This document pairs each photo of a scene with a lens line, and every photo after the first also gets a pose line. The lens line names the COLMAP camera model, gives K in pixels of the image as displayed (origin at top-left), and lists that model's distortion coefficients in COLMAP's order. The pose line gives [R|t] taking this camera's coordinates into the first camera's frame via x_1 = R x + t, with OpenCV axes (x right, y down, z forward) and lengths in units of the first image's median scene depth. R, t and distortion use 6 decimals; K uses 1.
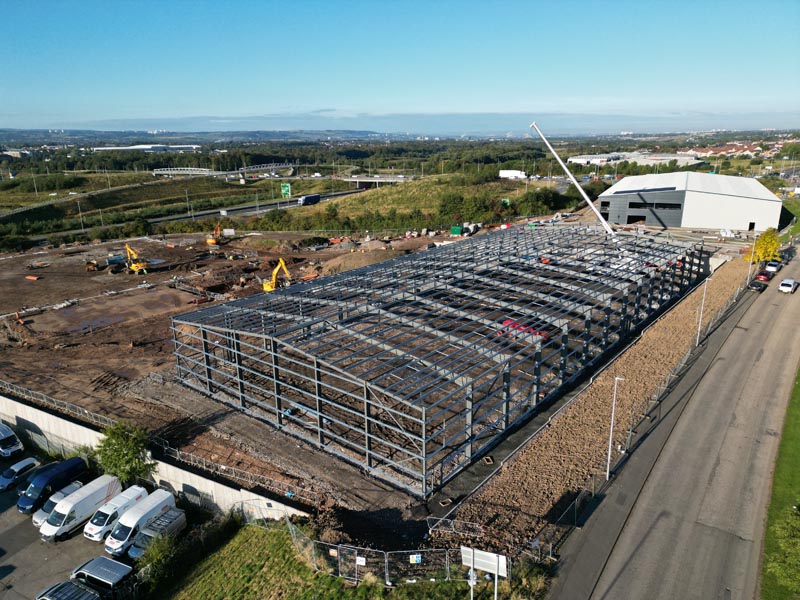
lens RADIAL K [[550.8, 0, 400.0], [0, 550.8, 300.0], [0, 0, 1]] dist [0.034053, -0.004206]
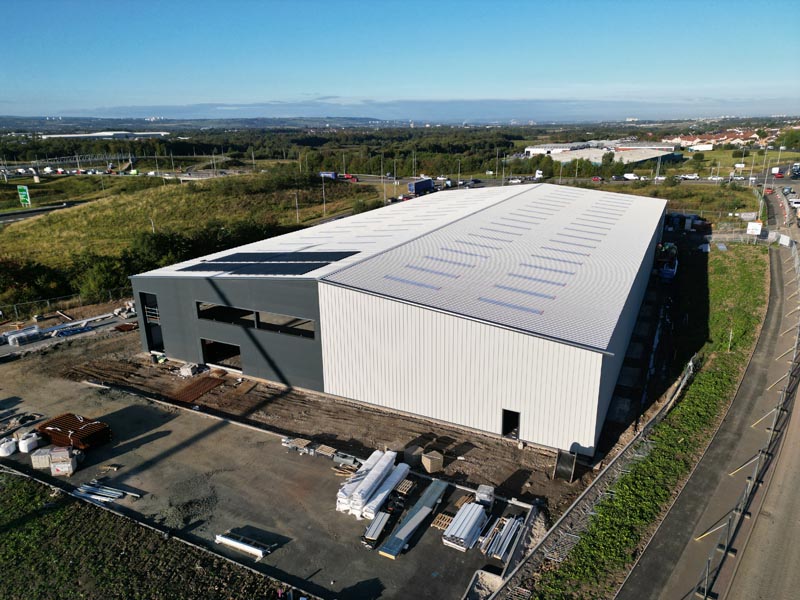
lens RADIAL K [[550.8, 0, 400.0], [0, 550.8, 300.0], [0, 0, 1]] dist [0.034053, -0.004206]
pose [[0.999940, 0.002698, -0.010582, 0.076218], [-0.002476, 0.999778, 0.020919, -0.026258], [0.010636, -0.020892, 0.999725, 0.095784]]
